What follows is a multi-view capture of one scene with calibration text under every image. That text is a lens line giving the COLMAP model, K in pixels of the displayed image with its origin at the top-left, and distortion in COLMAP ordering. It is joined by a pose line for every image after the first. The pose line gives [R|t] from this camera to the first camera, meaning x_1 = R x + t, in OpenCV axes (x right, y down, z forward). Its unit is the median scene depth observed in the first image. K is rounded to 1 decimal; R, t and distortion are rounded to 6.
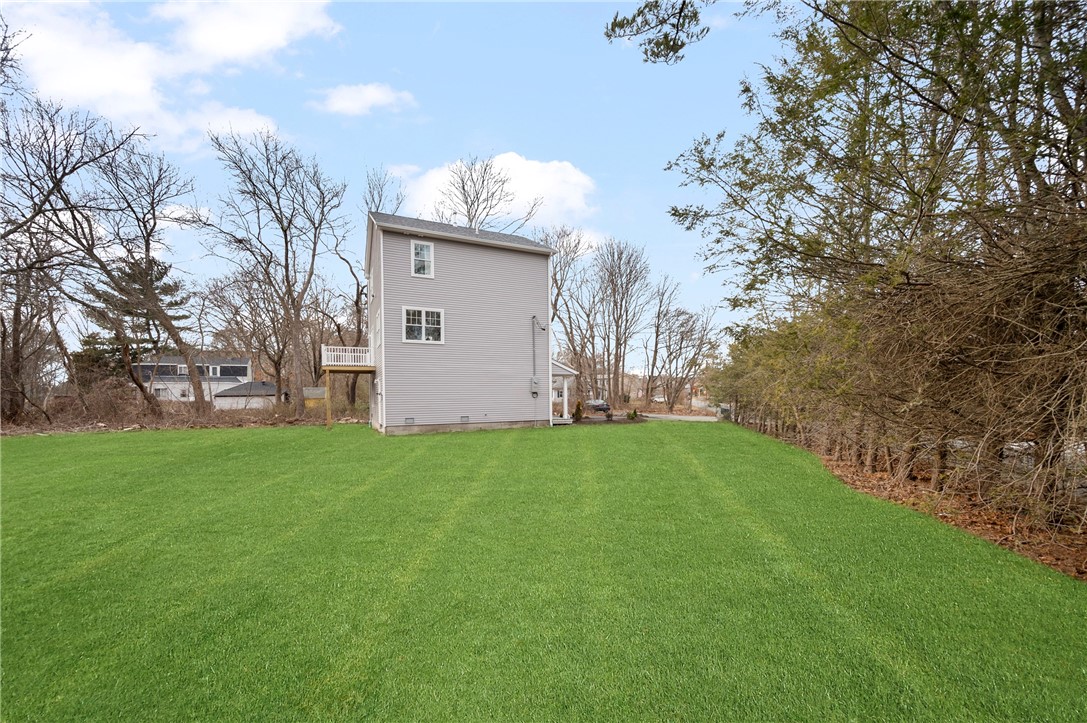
lens RADIAL K [[431.6, 0, 546.4], [0, 431.6, 400.5], [0, 0, 1]] dist [-0.001472, -0.000374]
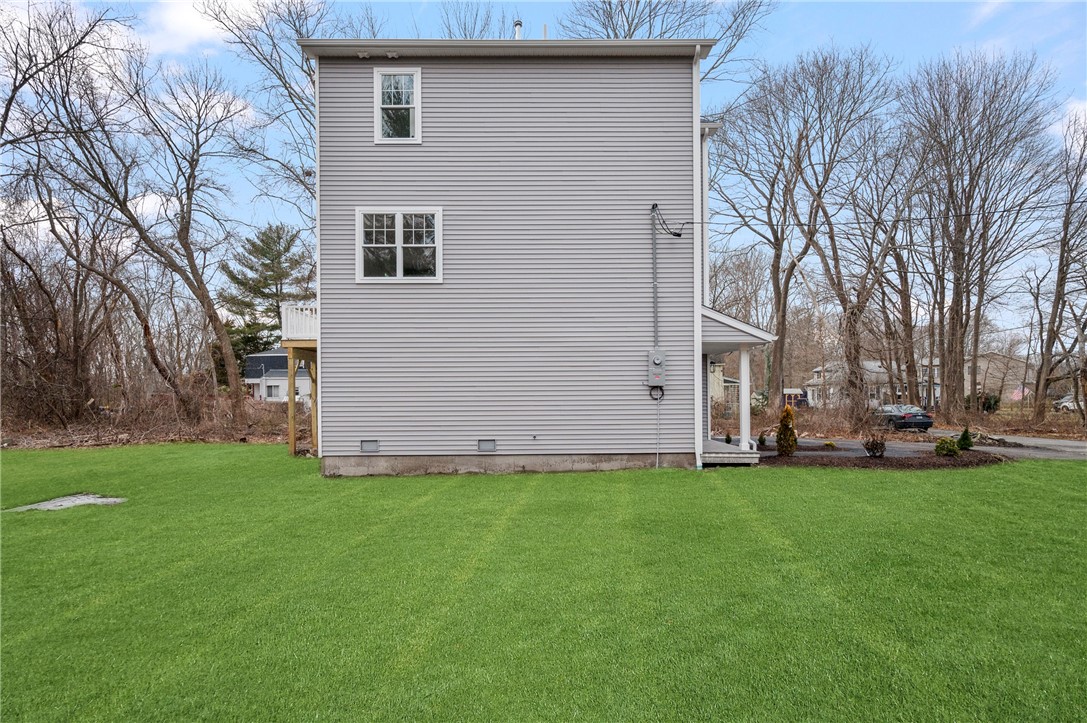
lens RADIAL K [[642.2, 0, 544.7], [0, 642.2, 398.8], [0, 0, 1]] dist [0.000724, 0.002982]
pose [[0.902241, 0.004093, -0.431214, 0.142729], [-0.007401, 0.999955, -0.005993, -0.002283], [0.431170, 0.008598, 0.902230, 0.381193]]
